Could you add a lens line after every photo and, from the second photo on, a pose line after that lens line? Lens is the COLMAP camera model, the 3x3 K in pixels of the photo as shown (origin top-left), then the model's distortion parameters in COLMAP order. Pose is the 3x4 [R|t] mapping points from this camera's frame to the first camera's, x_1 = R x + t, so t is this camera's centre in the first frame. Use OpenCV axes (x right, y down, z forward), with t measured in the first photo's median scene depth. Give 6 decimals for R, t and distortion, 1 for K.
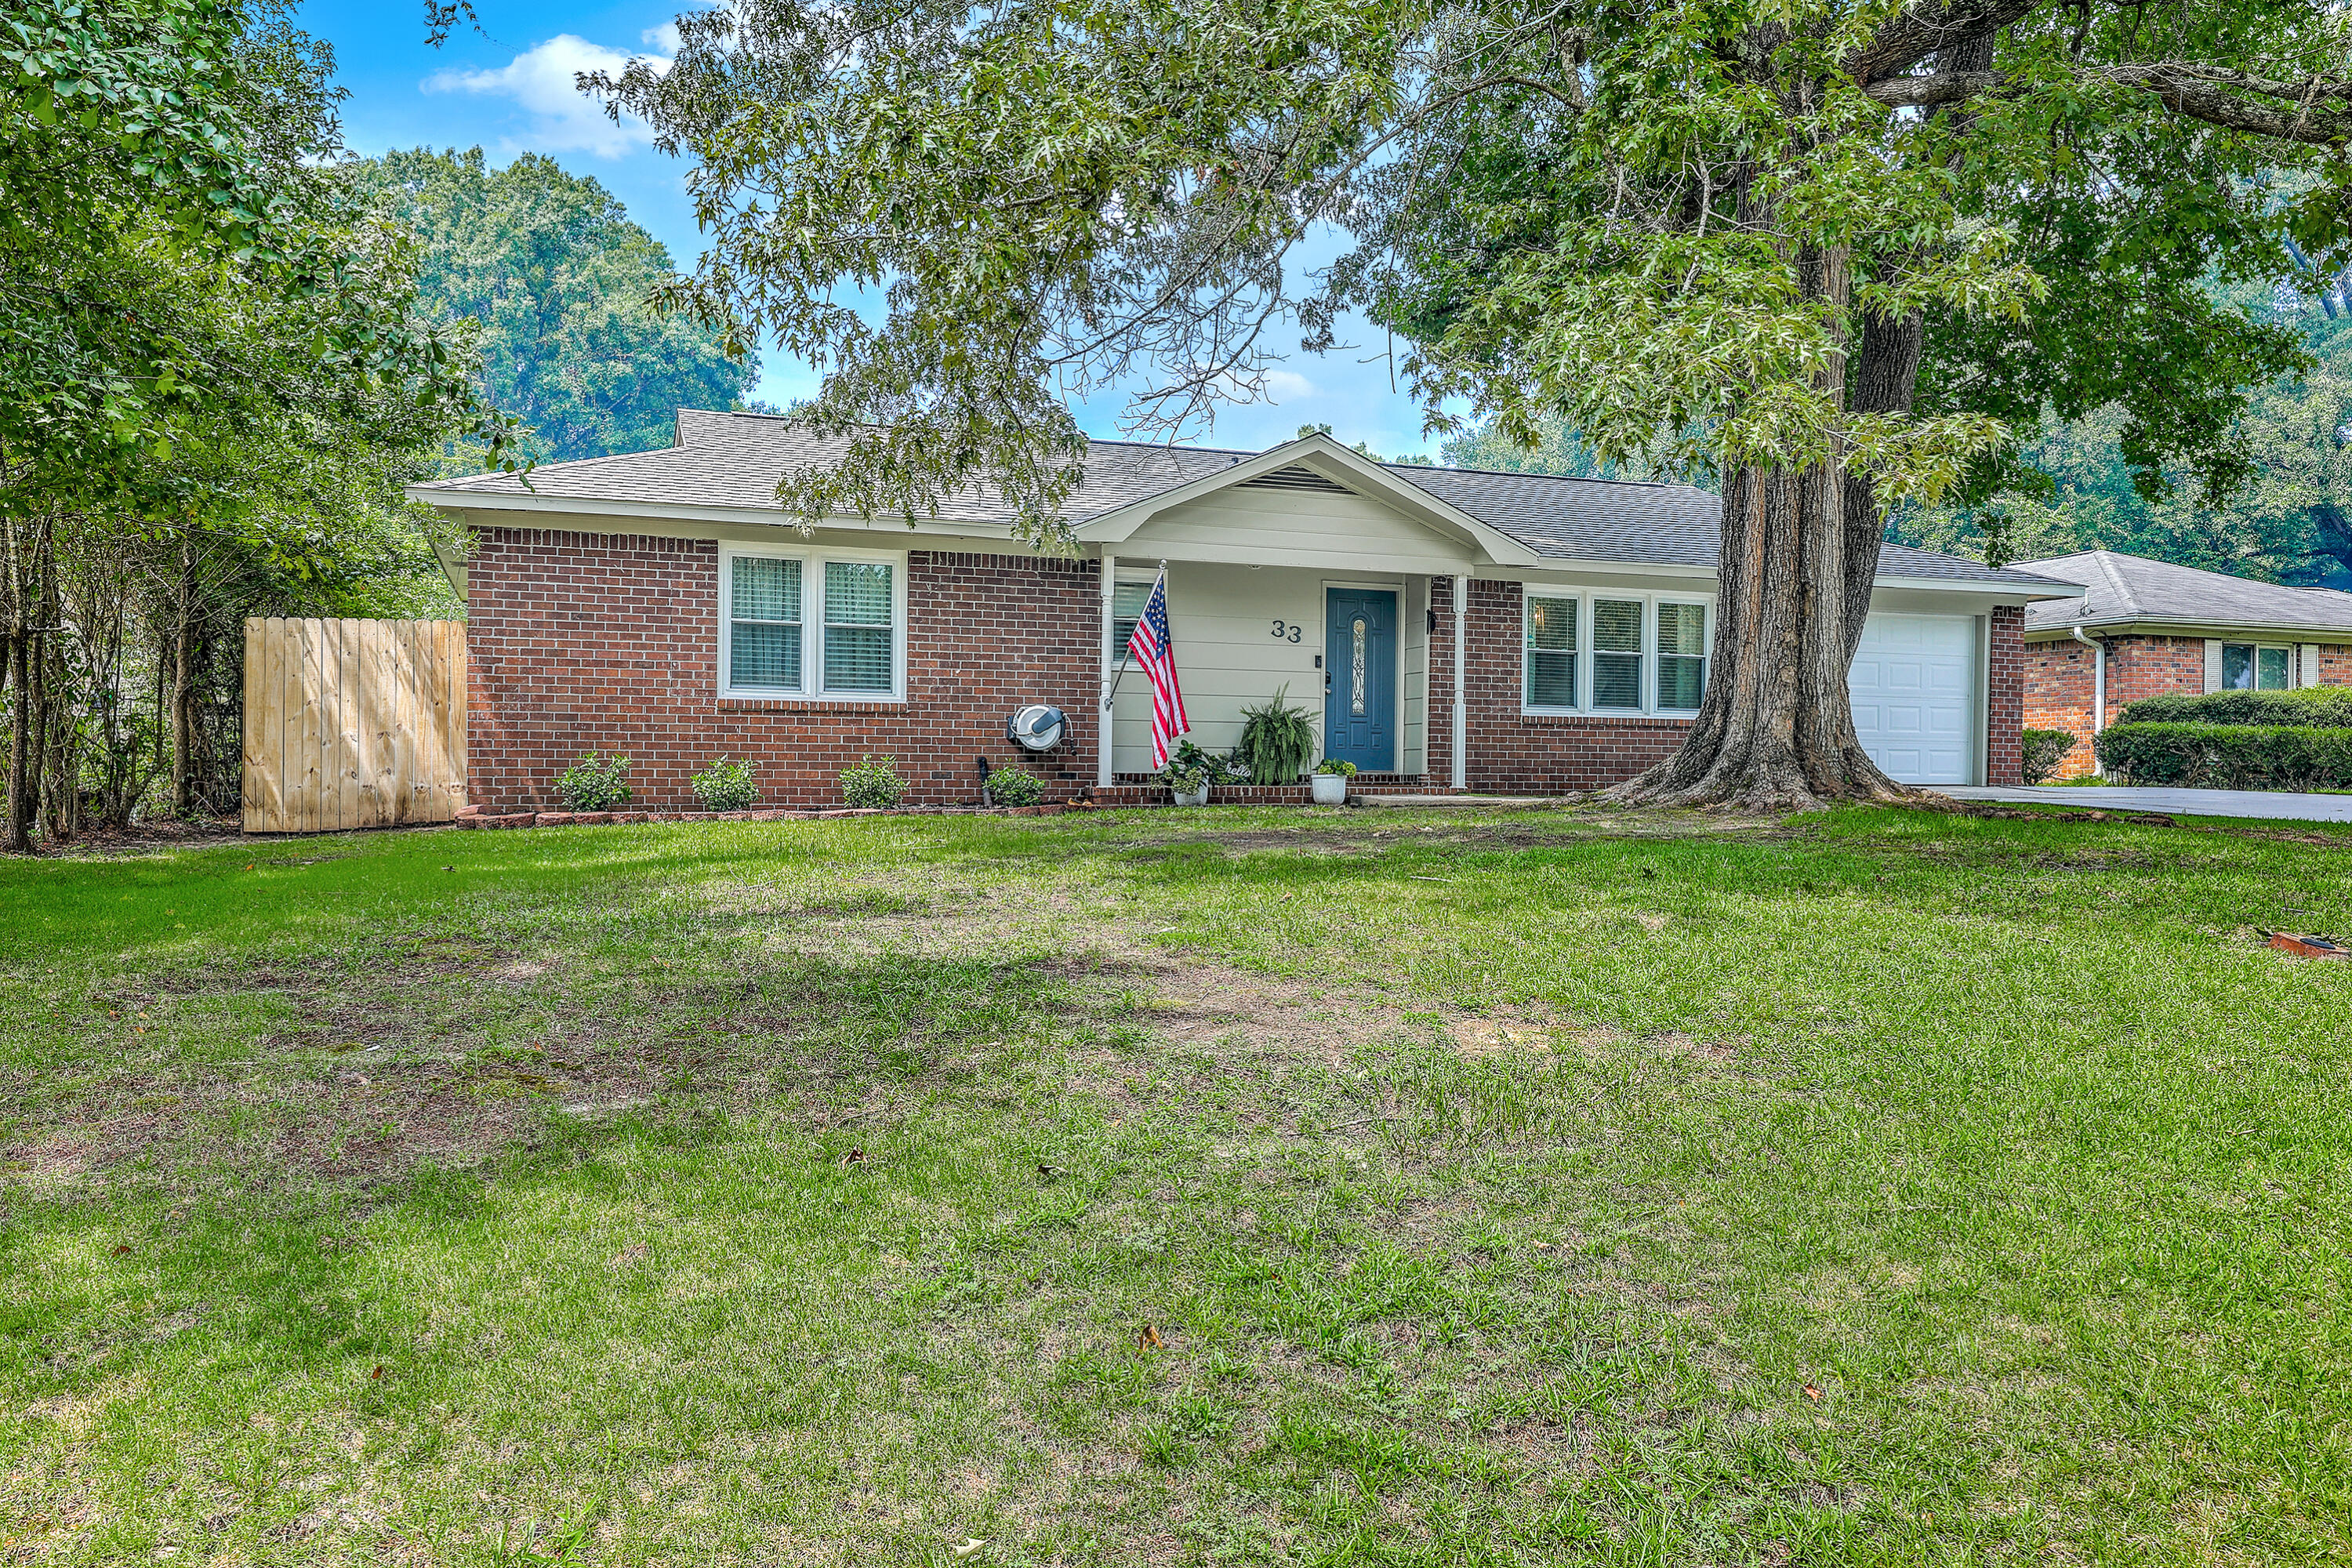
lens RADIAL K [[1757.1, 0, 1175.1], [0, 1757.1, 787.7], [0, 0, 1]] dist [0.000017, -0.000382]
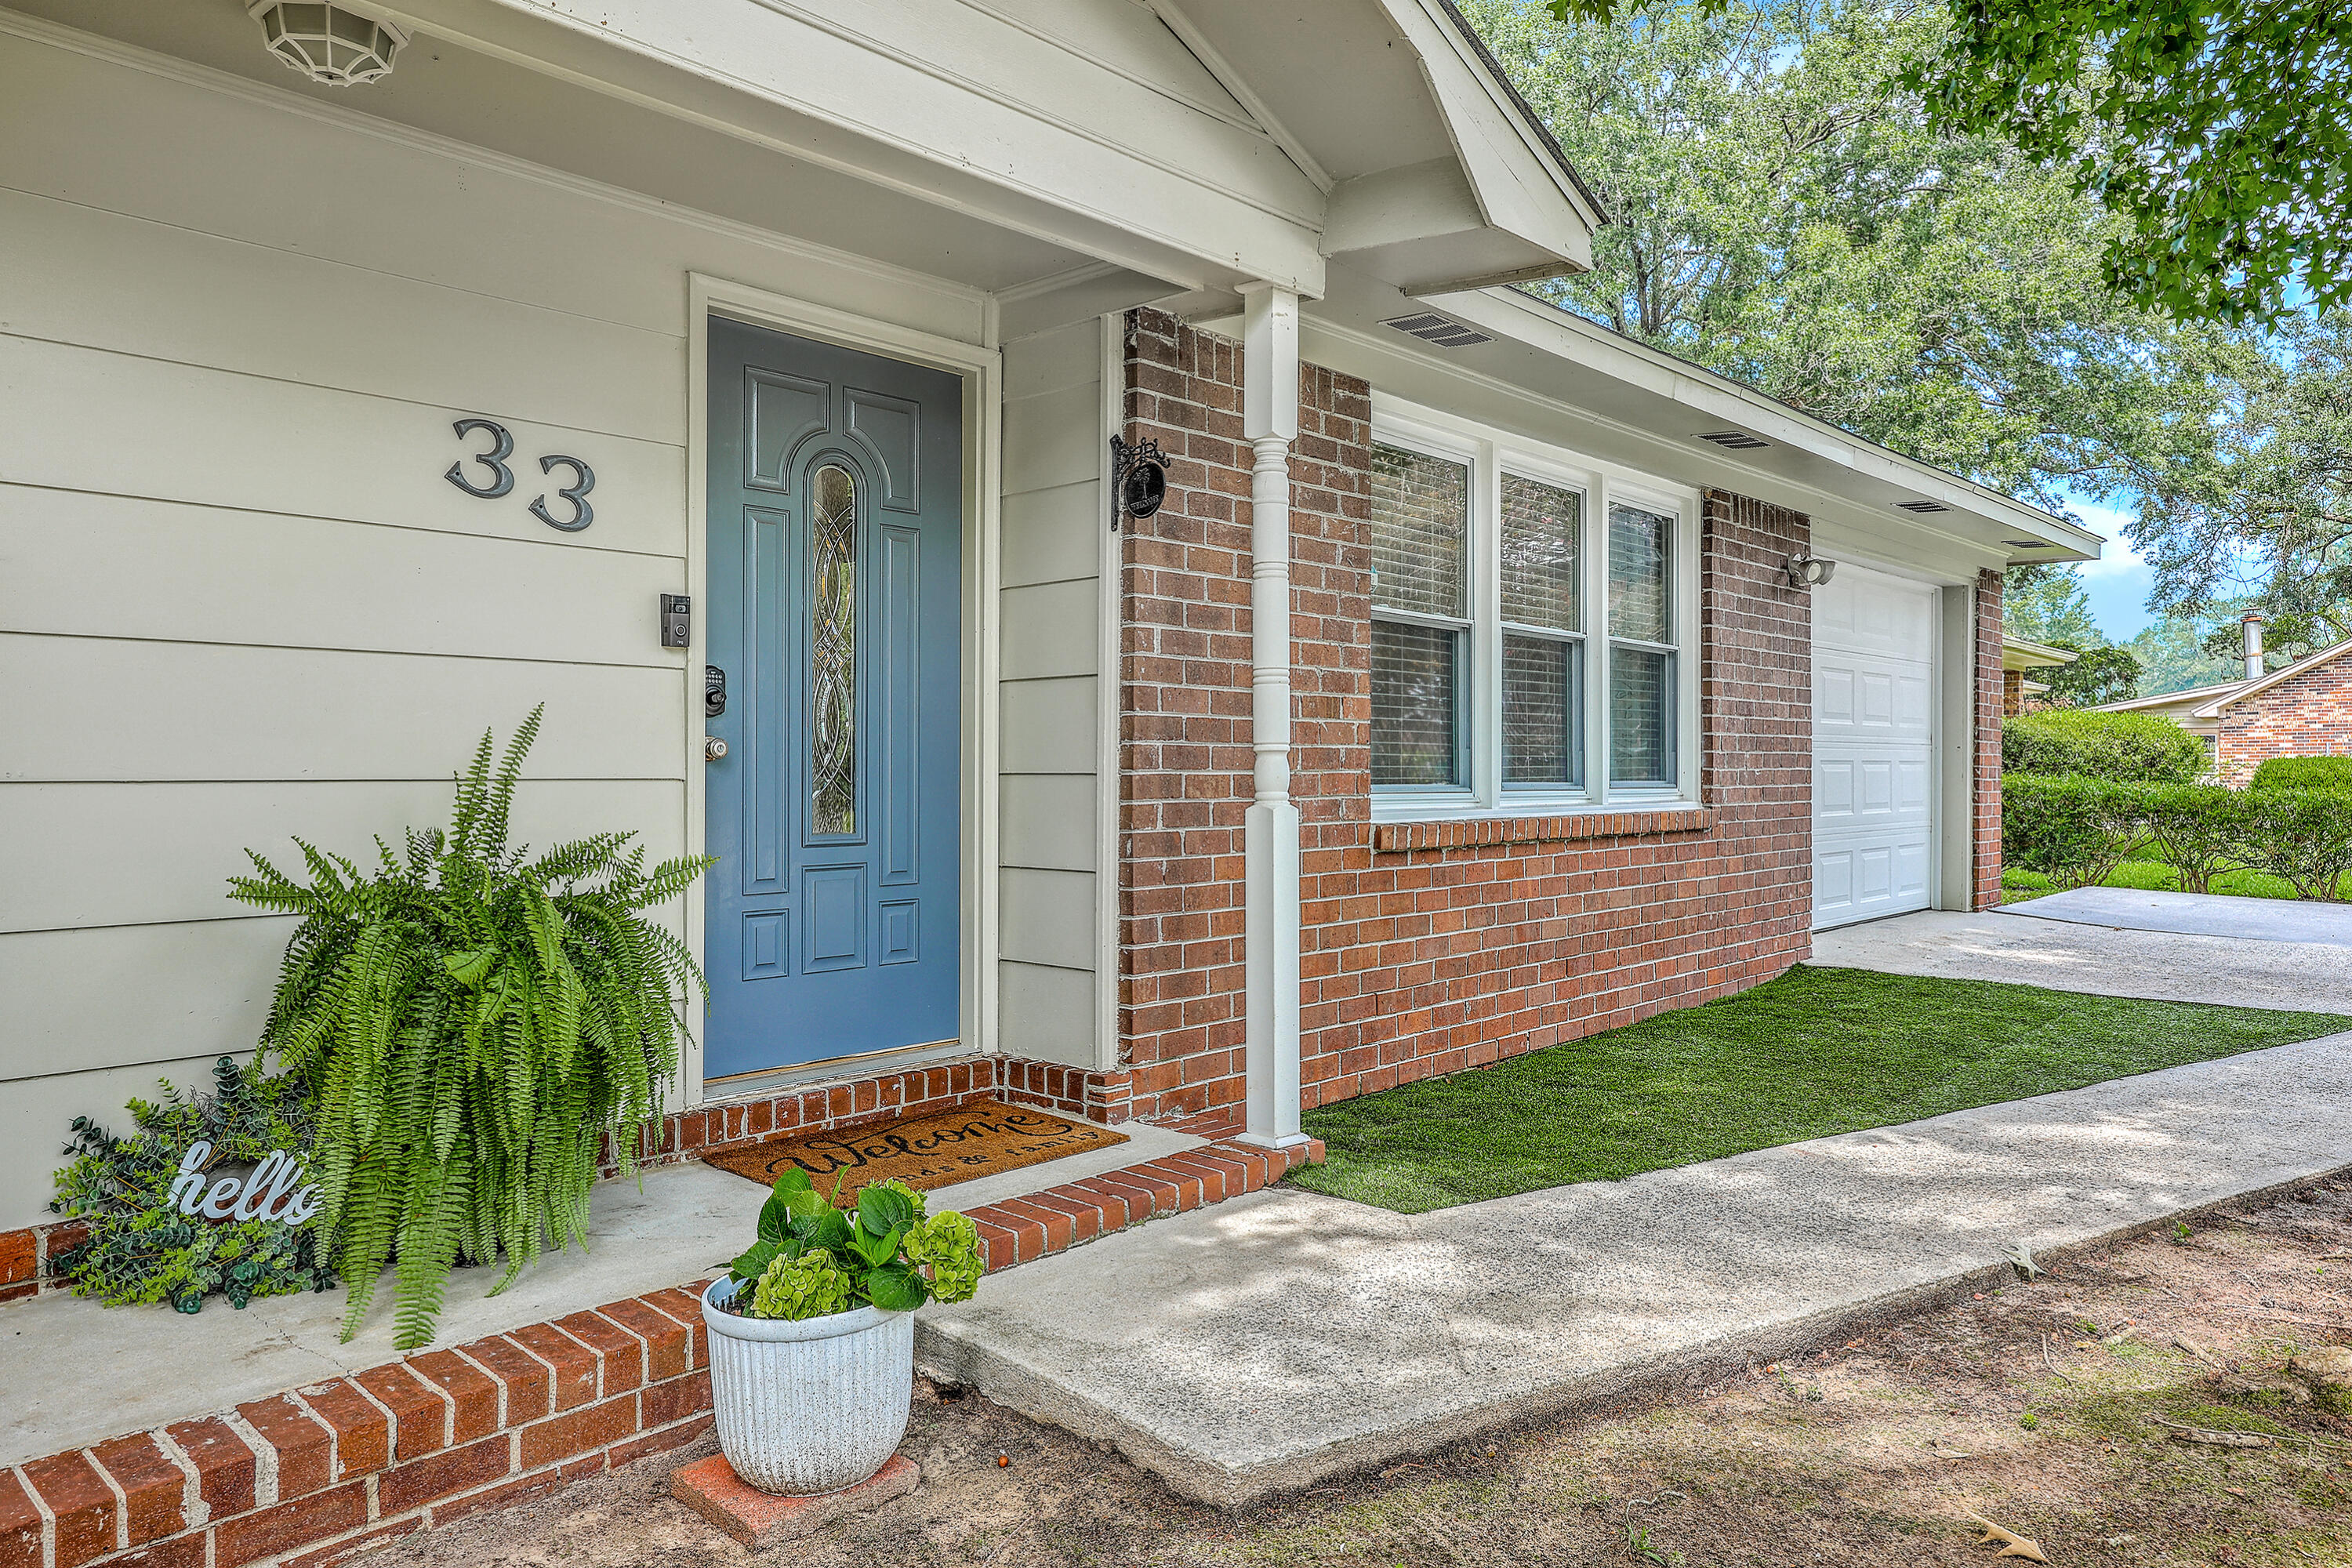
lens RADIAL K [[1538.1, 0, 1178.6], [0, 1538.1, 784.4], [0, 0, 1]] dist [0.002194, 0.000408]
pose [[0.896987, -0.009261, 0.441960, 0.050979], [0.005815, 0.999941, 0.009151, -0.051755], [-0.442019, -0.005638, 0.896988, 0.790230]]
